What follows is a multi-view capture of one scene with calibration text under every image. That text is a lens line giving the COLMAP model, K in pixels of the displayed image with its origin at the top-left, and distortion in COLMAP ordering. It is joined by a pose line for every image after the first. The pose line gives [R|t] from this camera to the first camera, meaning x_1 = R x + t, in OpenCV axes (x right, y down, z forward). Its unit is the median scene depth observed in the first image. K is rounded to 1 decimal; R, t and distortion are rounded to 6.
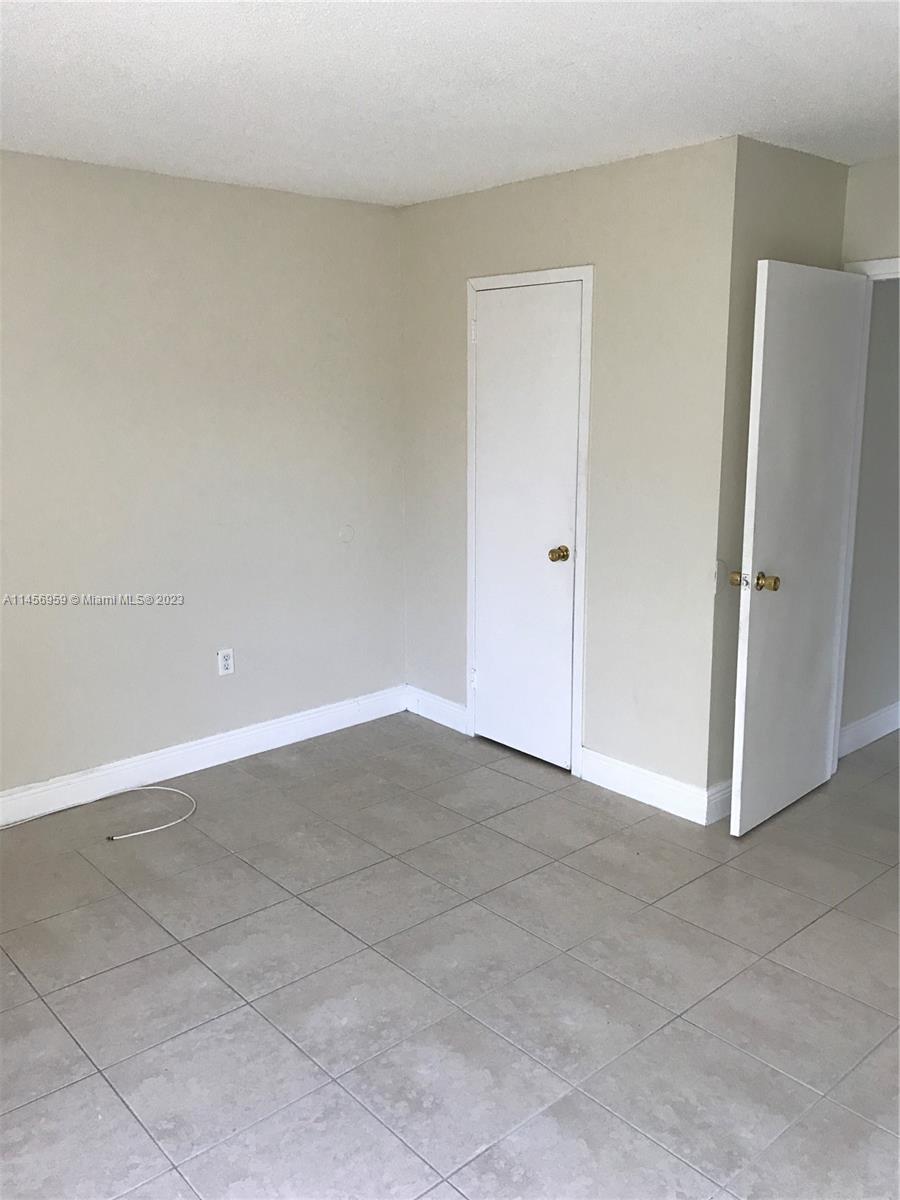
lens RADIAL K [[992.9, 0, 459.4], [0, 992.9, 597.5], [0, 0, 1]] dist [0.008196, -0.003717]
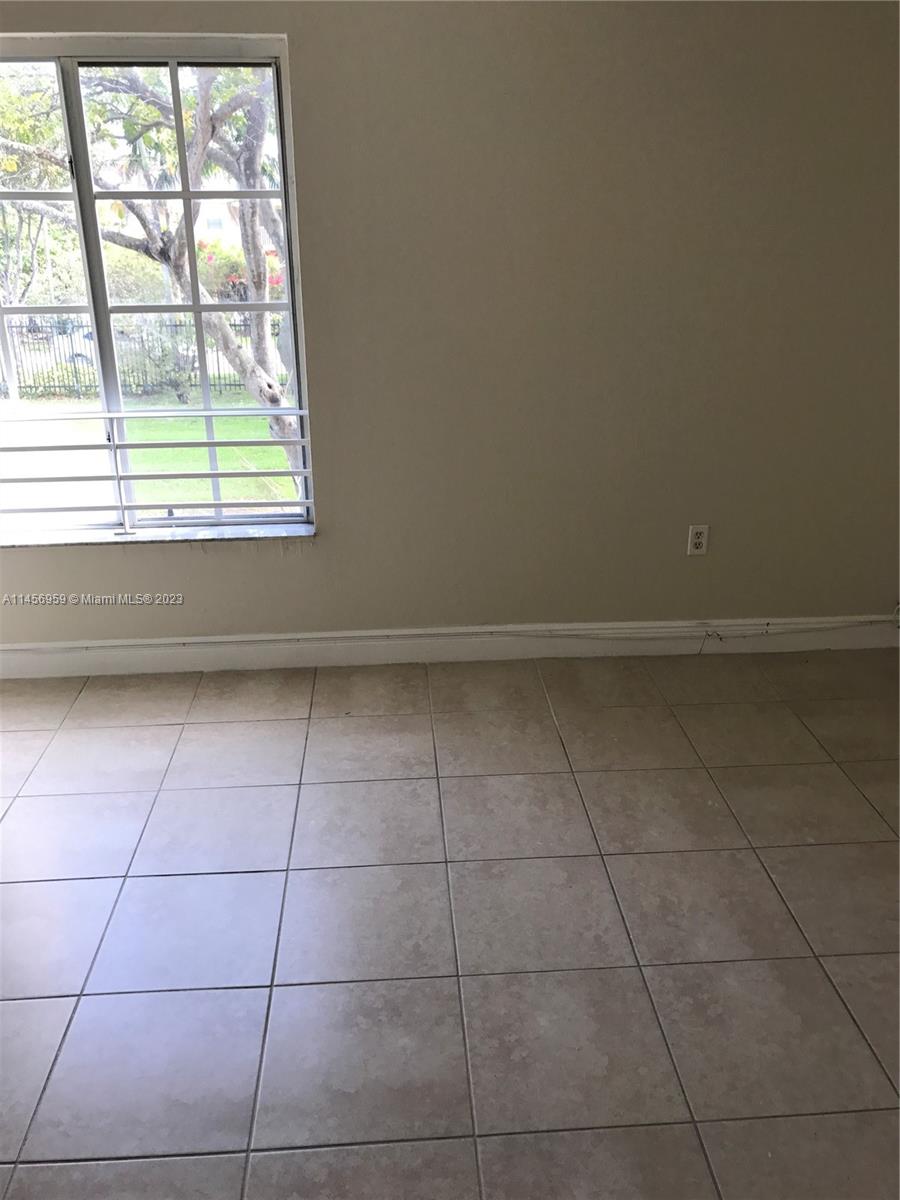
lens RADIAL K [[992.9, 0, 459.4], [0, 992.9, 597.5], [0, 0, 1]] dist [0.008196, -0.003717]
pose [[-0.609589, 0.296594, -0.735142, 0.214411], [-0.154413, 0.865178, 0.477099, -0.124093], [0.777533, 0.404350, -0.481605, 0.625472]]
